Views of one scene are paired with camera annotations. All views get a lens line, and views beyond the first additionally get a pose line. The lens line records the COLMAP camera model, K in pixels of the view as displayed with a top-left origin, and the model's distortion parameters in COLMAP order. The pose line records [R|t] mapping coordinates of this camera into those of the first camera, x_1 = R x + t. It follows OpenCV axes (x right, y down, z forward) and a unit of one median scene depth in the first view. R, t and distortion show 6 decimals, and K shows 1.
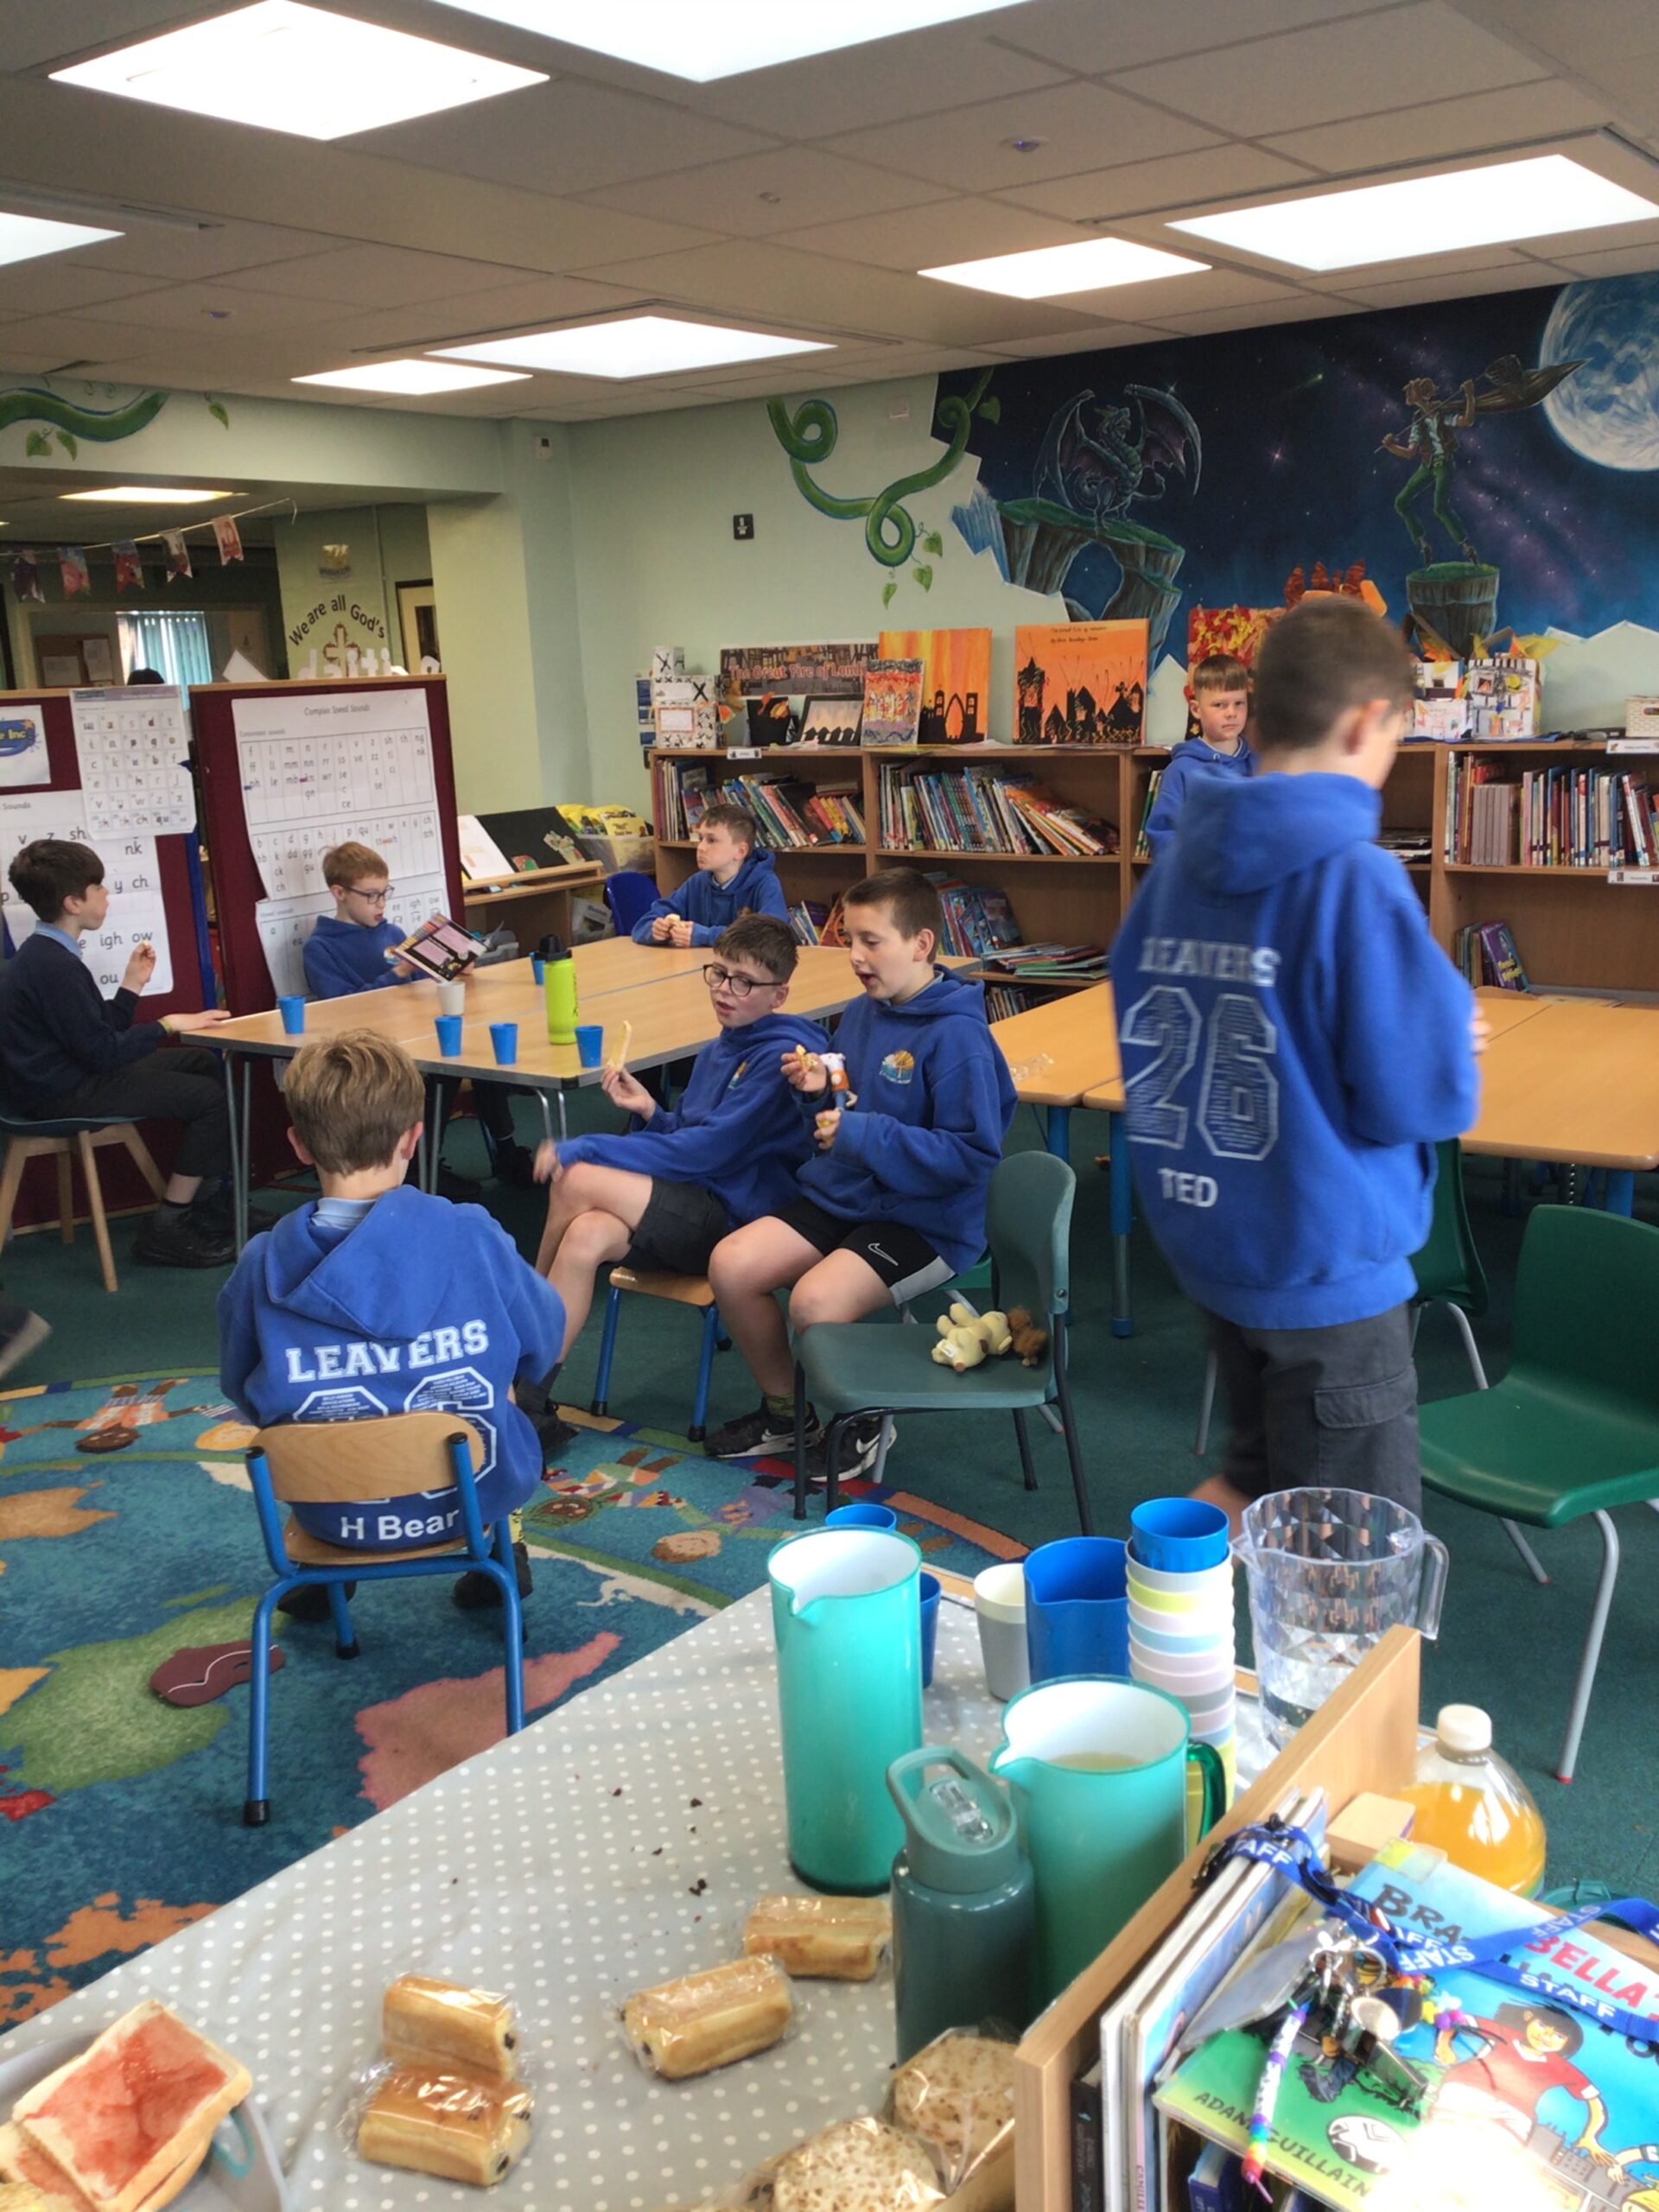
lens RADIAL K [[1954.2, 0, 829.5], [0, 1954.2, 1106.0], [0, 0, 1]] dist [0.140268, -0.272520]
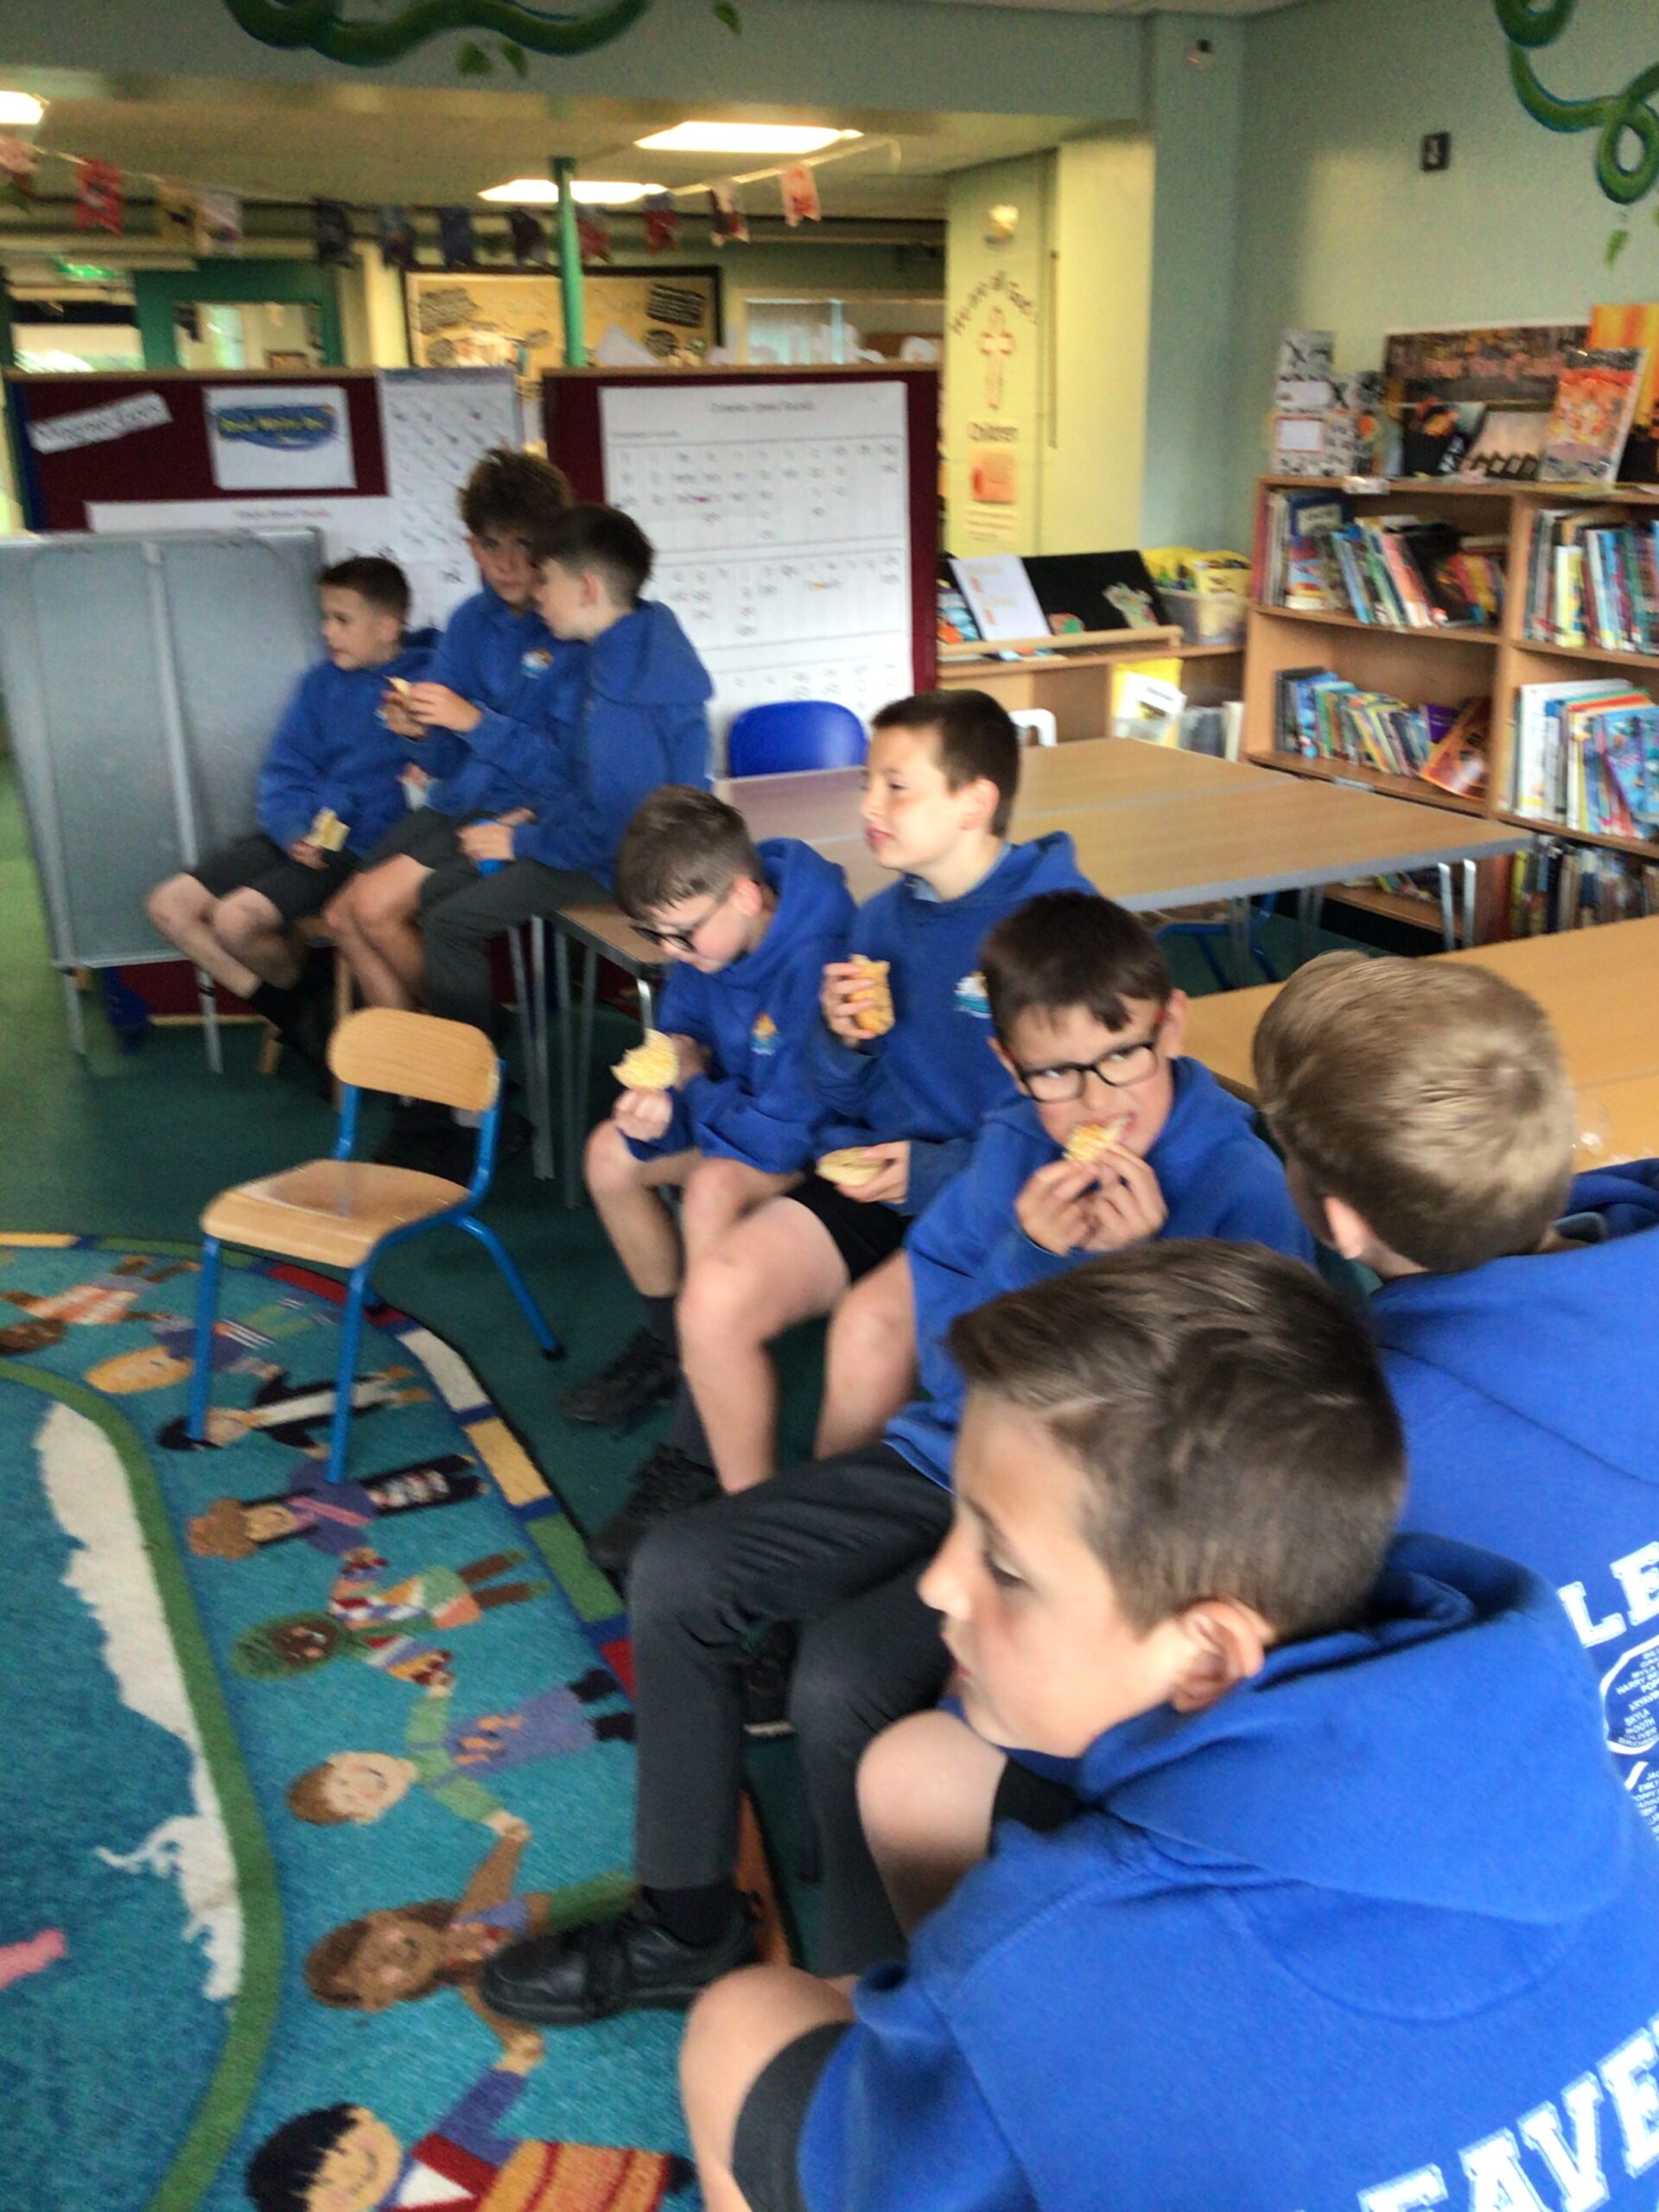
lens RADIAL K [[1954.2, 0, 829.5], [0, 1954.2, 1106.0], [0, 0, 1]] dist [0.140268, -0.272520]
pose [[0.876113, 0.184593, -0.445366, 0.158262], [-0.125479, 0.979266, 0.159041, -0.055056], [0.465490, -0.083454, 0.881110, 0.285980]]
